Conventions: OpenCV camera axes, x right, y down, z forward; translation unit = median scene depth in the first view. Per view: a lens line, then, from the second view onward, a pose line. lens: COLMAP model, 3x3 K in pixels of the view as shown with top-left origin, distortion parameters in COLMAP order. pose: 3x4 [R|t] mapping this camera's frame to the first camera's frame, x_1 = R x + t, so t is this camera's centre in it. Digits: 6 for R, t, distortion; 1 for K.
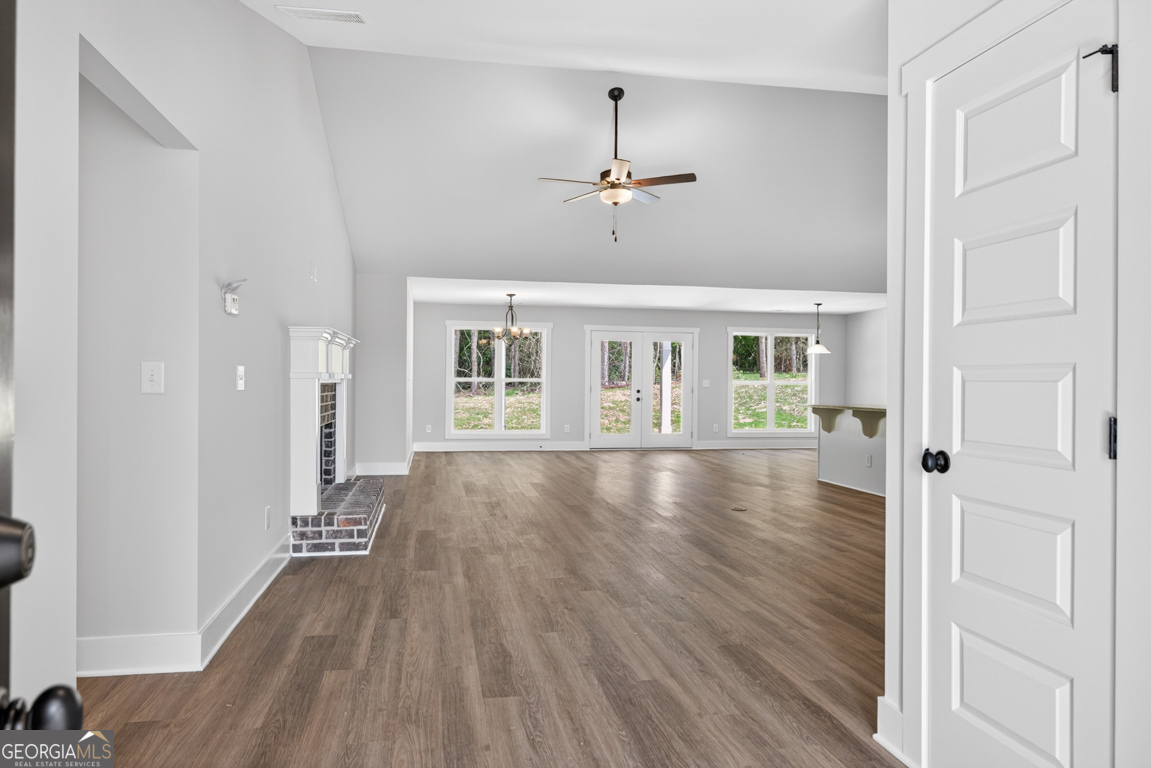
lens RADIAL K [[729.4, 0, 573.9], [0, 729.4, 386.6], [0, 0, 1]] dist [-0.003319, -0.000382]
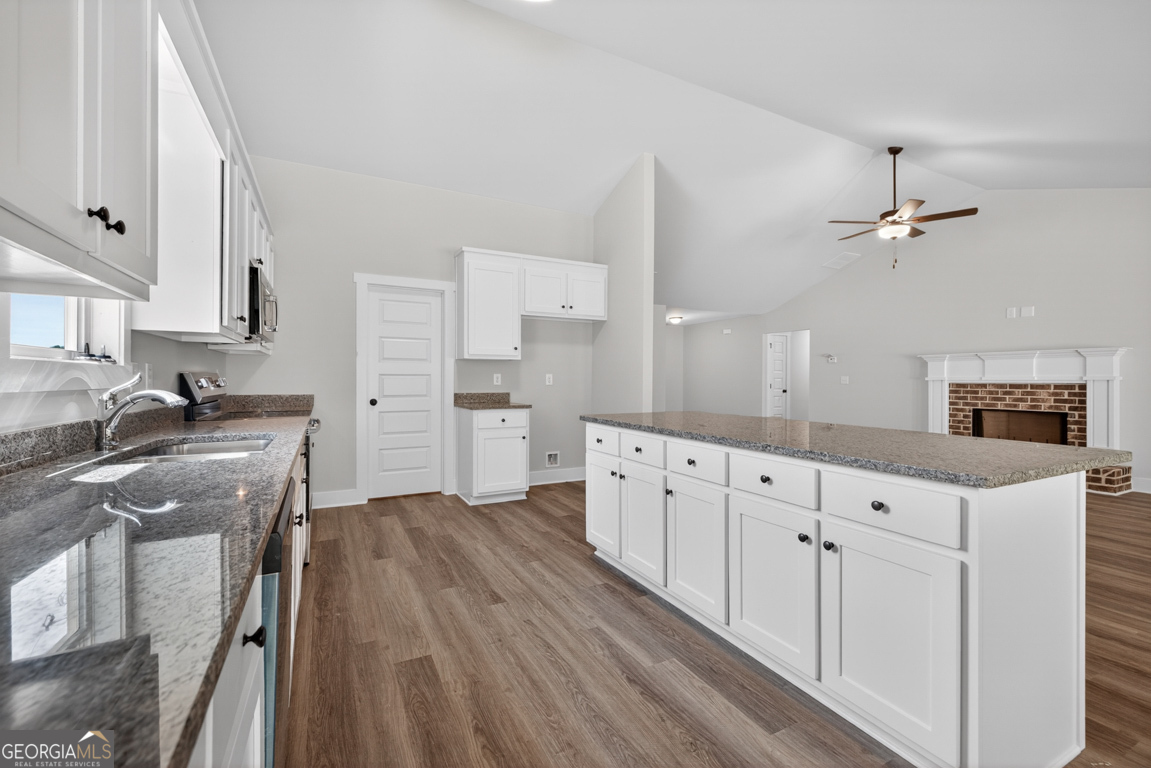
lens RADIAL K [[479.4, 0, 569.5], [0, 479.4, 379.3], [0, 0, 1]] dist [0.006405, 0.000012]
pose [[-0.959380, -0.011897, -0.281867, 0.892944], [-0.012943, 0.999915, 0.001849, -0.002305], [0.281821, 0.005423, -0.959452, 1.778701]]
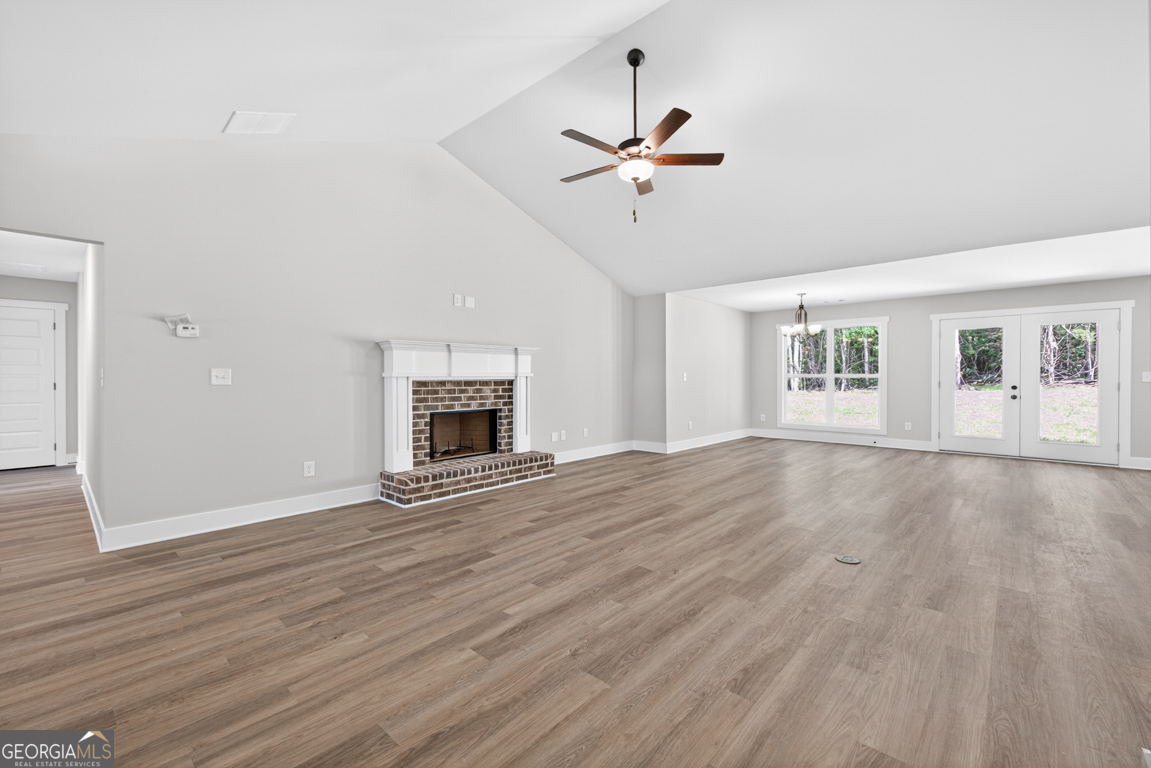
lens RADIAL K [[482.5, 0, 571.4], [0, 482.5, 382.2], [0, 0, 1]] dist [0.005135, -0.000236]
pose [[0.595702, -0.000329, -0.803205, 0.531279], [0.000961, 0.999999, 0.000303, -0.000263], [0.803205, -0.000953, 0.595702, 0.628162]]
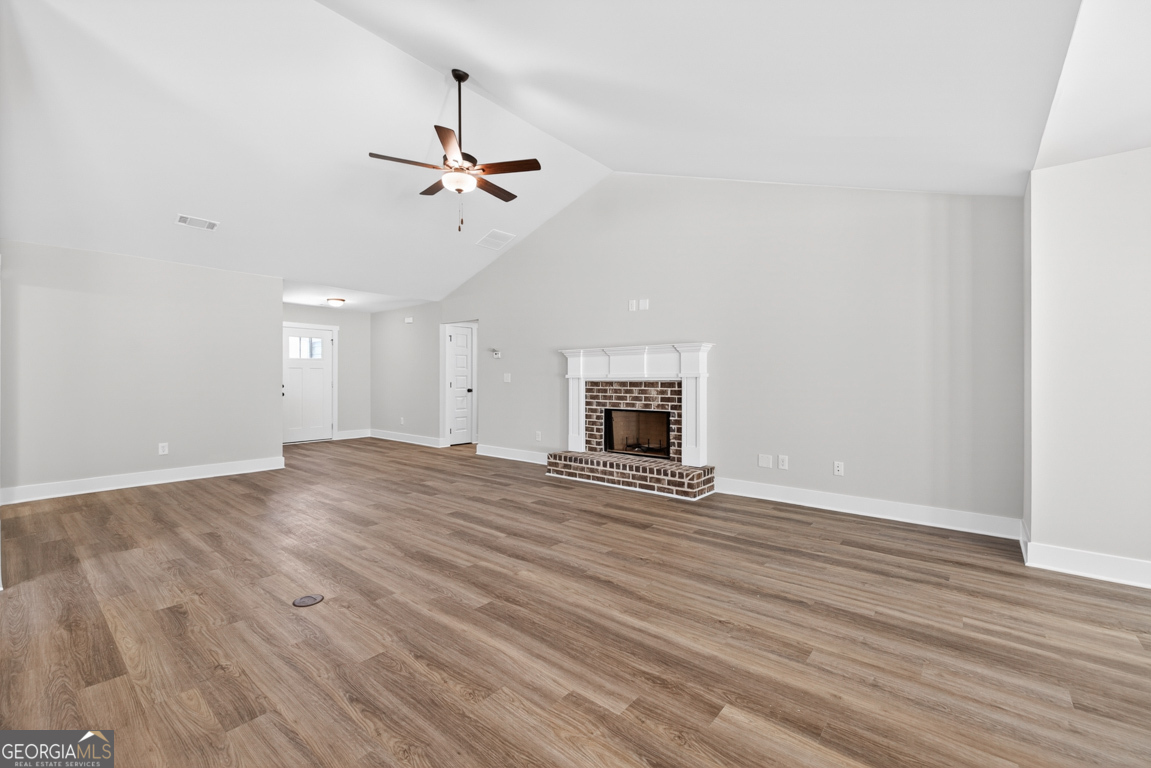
lens RADIAL K [[481.3, 0, 567.4], [0, 481.3, 378.4], [0, 0, 1]] dist [0.001032, -0.000299]
pose [[-0.778477, -0.009012, -0.627608, 0.370328], [-0.010783, 0.999941, -0.000982, -0.006921], [0.627580, 0.006003, -0.778529, 1.716523]]
